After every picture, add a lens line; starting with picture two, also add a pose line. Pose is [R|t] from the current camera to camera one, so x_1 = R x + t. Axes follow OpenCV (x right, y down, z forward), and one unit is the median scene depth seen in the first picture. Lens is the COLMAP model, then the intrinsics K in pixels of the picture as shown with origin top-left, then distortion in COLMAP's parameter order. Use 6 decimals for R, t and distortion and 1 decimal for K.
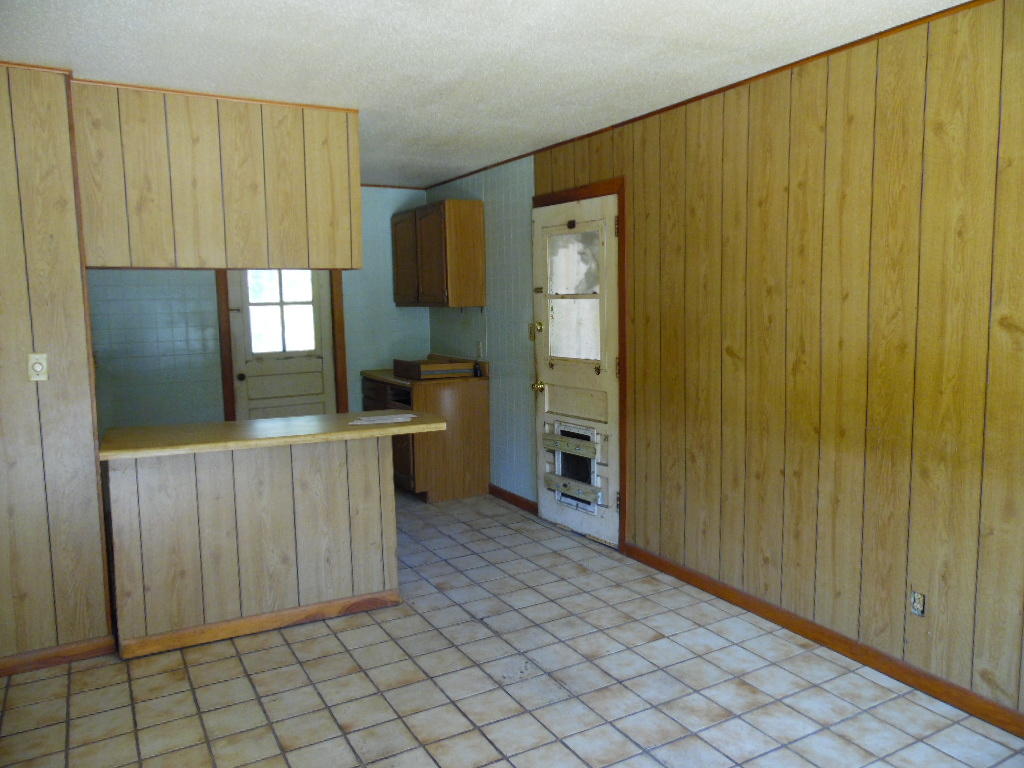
lens RADIAL K [[767.3, 0, 520.1], [0, 767.3, 385.4], [0, 0, 1]] dist [-0.006791, 0.010536]
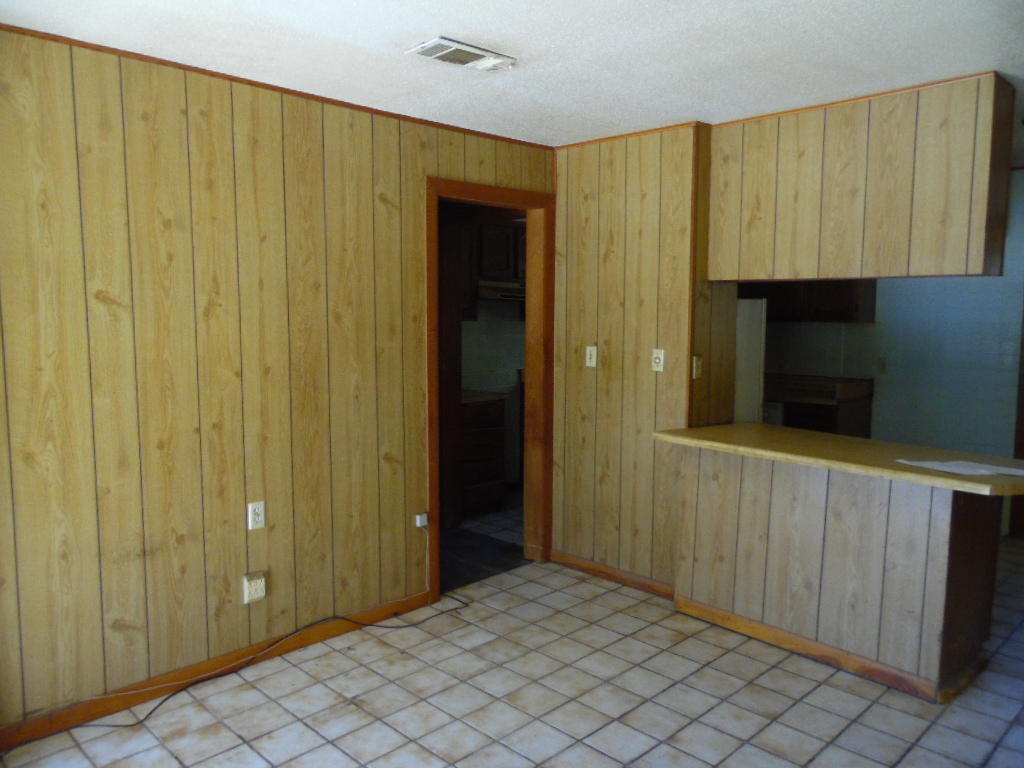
lens RADIAL K [[767.3, 0, 518.2], [0, 767.3, 384.6], [0, 0, 1]] dist [-0.006791, 0.010536]
pose [[0.252976, 0.109568, -0.961248, 0.517115], [-0.116594, 0.989778, 0.082135, -0.057492], [0.960421, 0.091298, 0.263164, 0.409243]]
